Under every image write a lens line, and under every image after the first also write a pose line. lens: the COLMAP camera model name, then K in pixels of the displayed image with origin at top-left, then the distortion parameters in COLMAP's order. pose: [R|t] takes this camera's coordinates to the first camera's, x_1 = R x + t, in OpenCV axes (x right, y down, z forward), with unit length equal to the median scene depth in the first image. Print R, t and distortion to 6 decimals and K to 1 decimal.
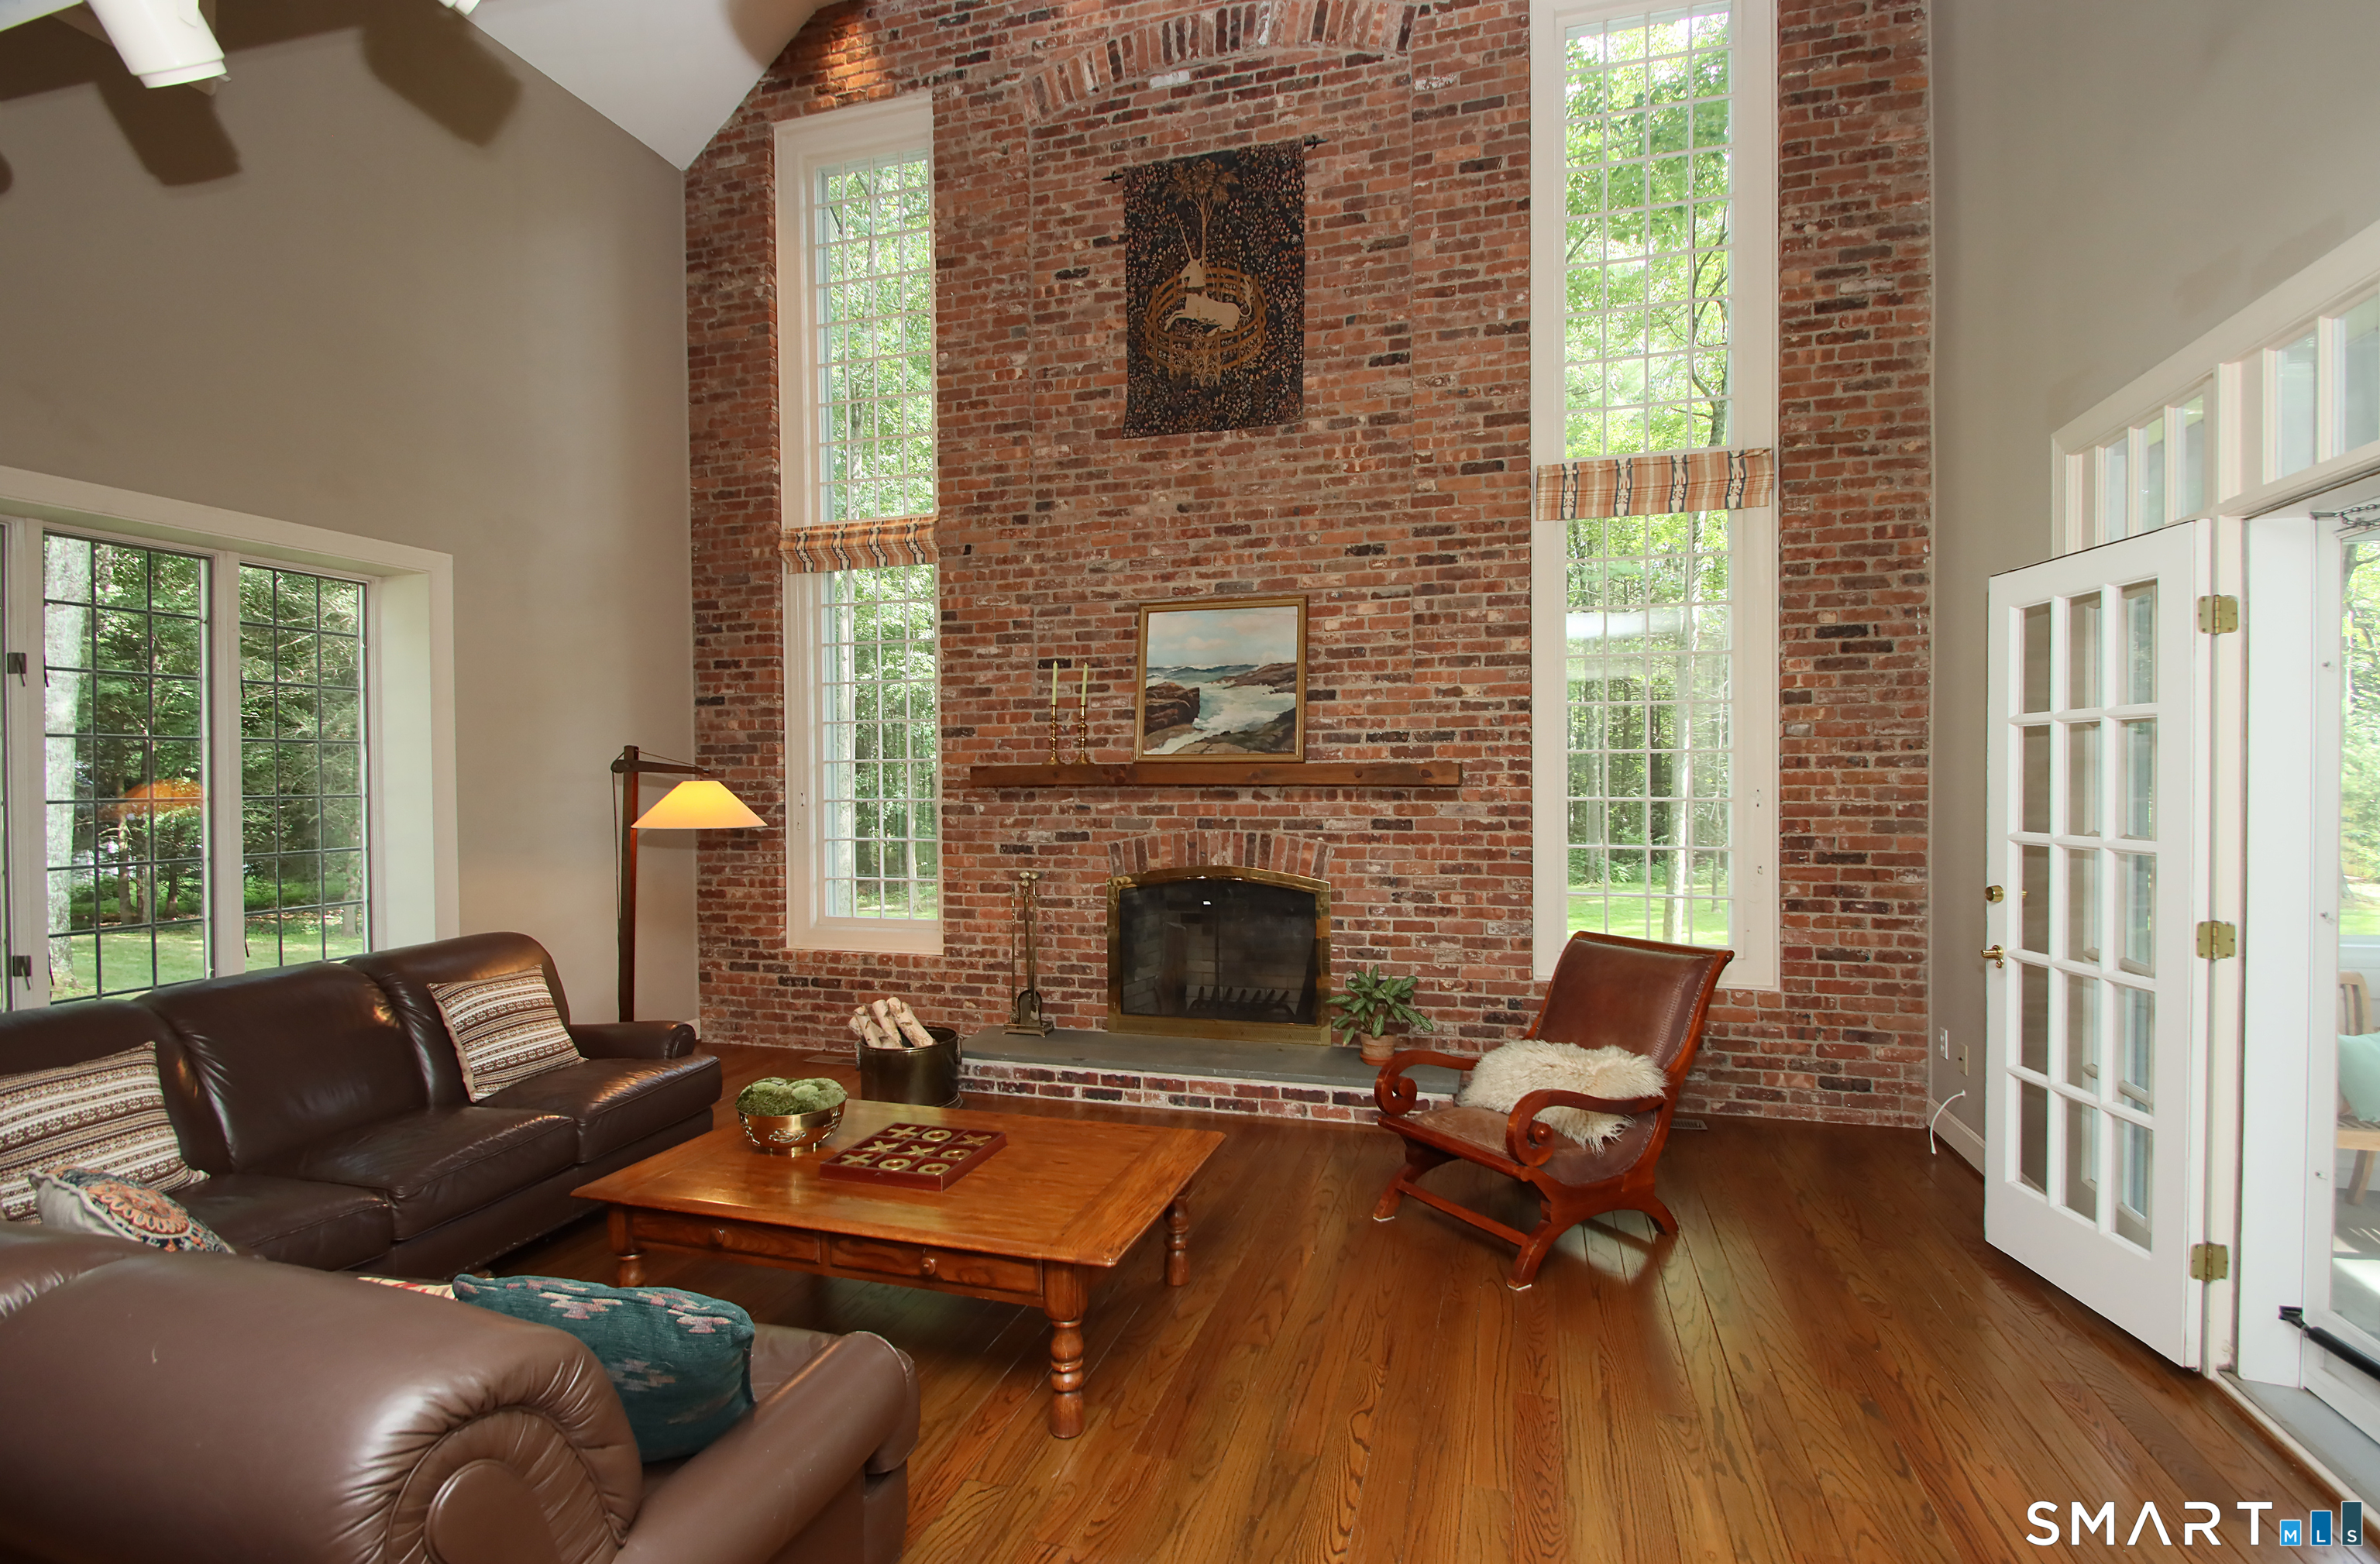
lens RADIAL K [[1107.5, 0, 1200.7], [0, 1107.5, 784.9], [0, 0, 1]] dist [0.003516, -0.001881]
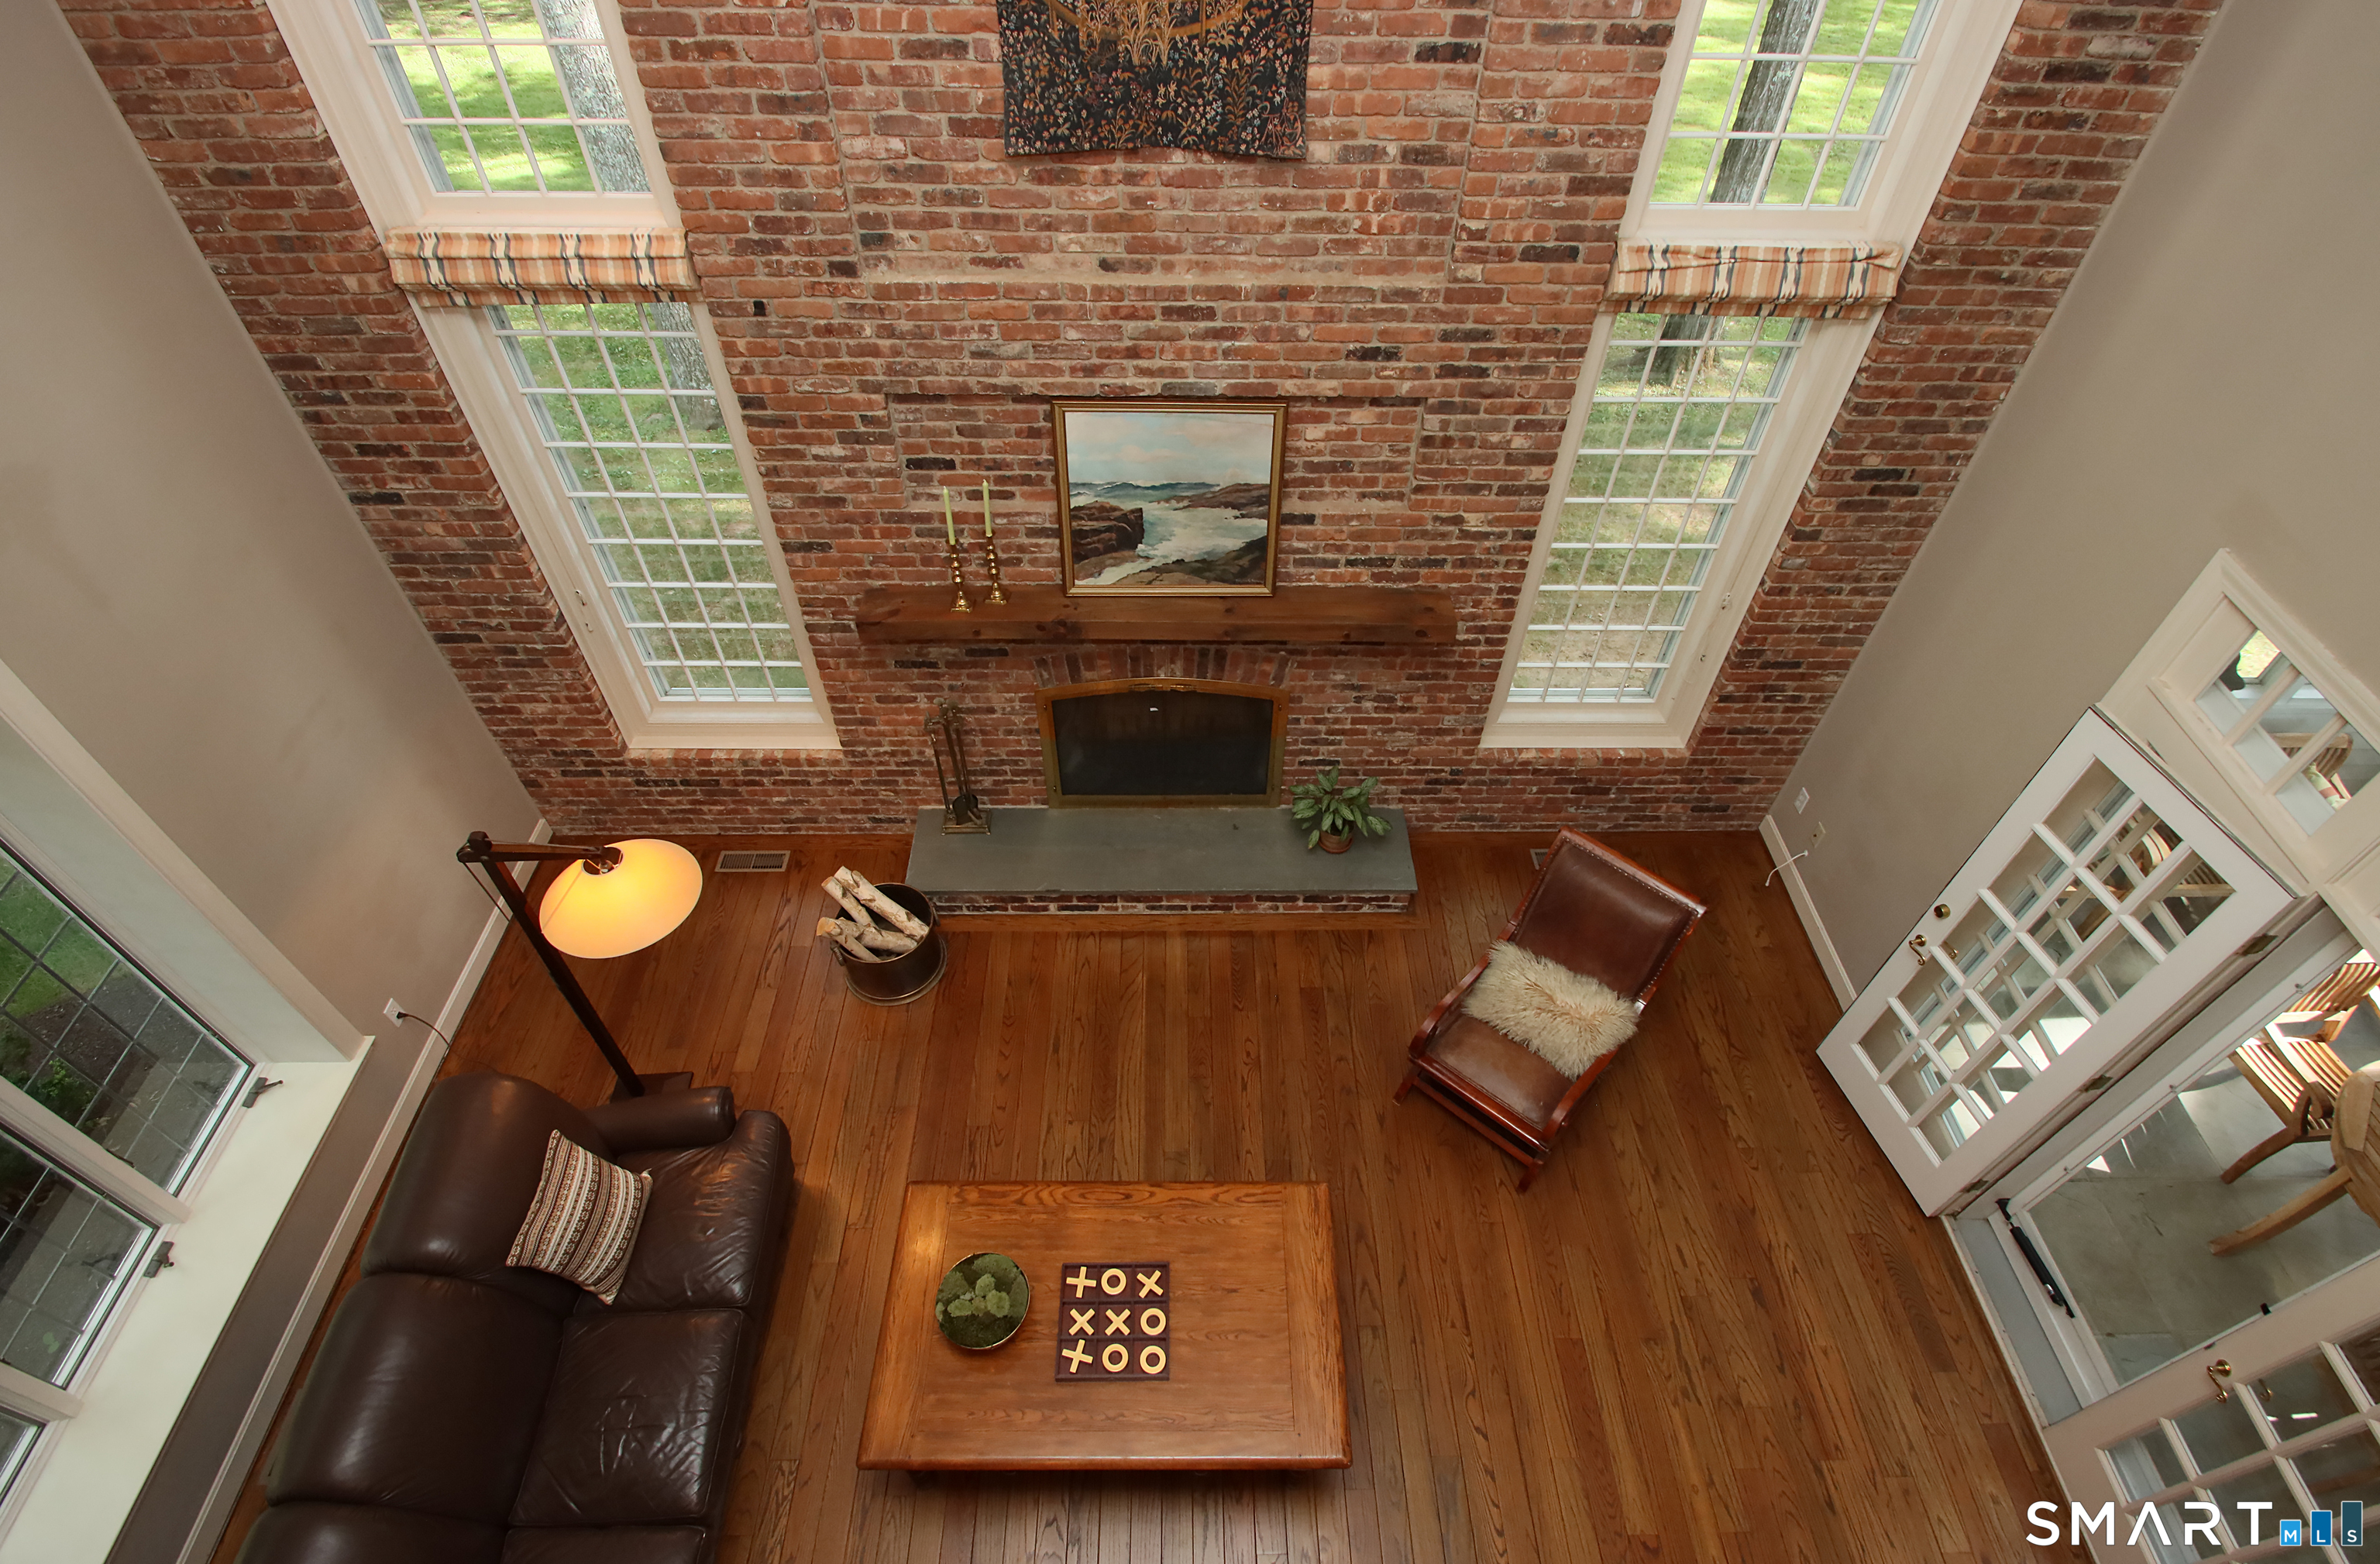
lens RADIAL K [[1150.6, 0, 1199.3], [0, 1150.6, 792.2], [0, 0, 1]] dist [0.008247, -0.013474]
pose [[0.953429, -0.205503, 0.220775, -0.189476], [-0.019208, 0.689116, 0.724396, -0.556678], [-0.301005, -0.694901, 0.653076, 0.324526]]
